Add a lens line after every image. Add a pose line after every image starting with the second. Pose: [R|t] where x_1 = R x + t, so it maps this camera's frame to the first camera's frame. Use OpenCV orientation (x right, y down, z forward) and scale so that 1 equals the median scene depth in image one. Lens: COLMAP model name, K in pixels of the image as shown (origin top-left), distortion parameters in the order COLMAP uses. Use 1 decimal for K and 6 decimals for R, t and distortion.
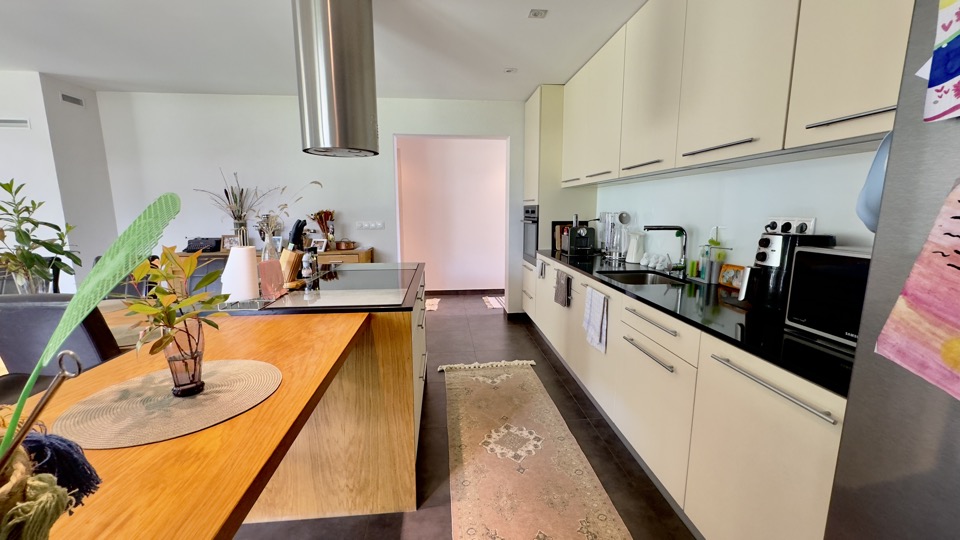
lens RADIAL K [[379.7, 0, 480.0], [0, 379.7, 270.0], [0, 0, 1]] dist [-0.000383, 0.000121]
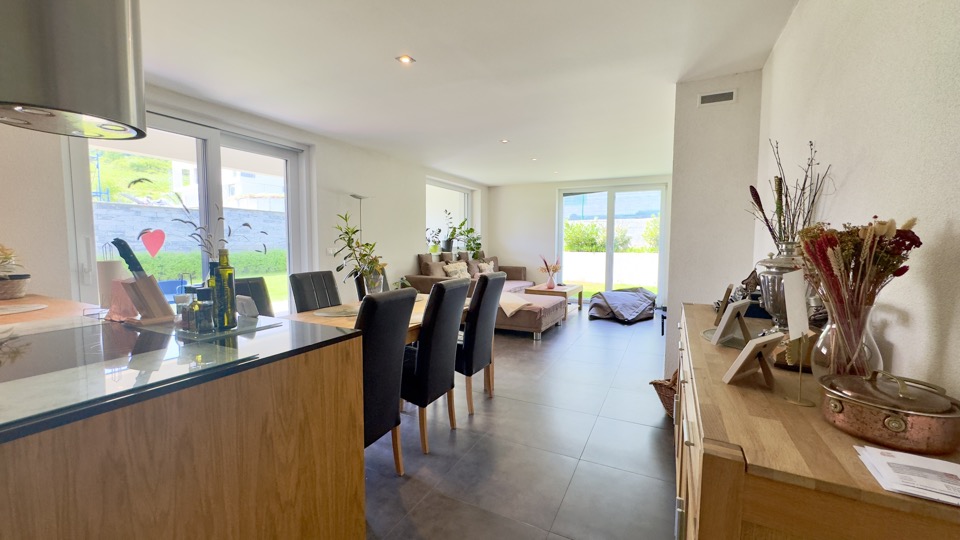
lens RADIAL K [[379.7, 0, 480.0], [0, 379.7, 270.0], [0, 0, 1]] dist [-0.000383, 0.000121]
pose [[-0.534473, 0.062238, -0.842891, -0.201008], [-0.137730, 0.977541, 0.159514, -0.270377], [0.833888, 0.201348, -0.513897, 1.882545]]
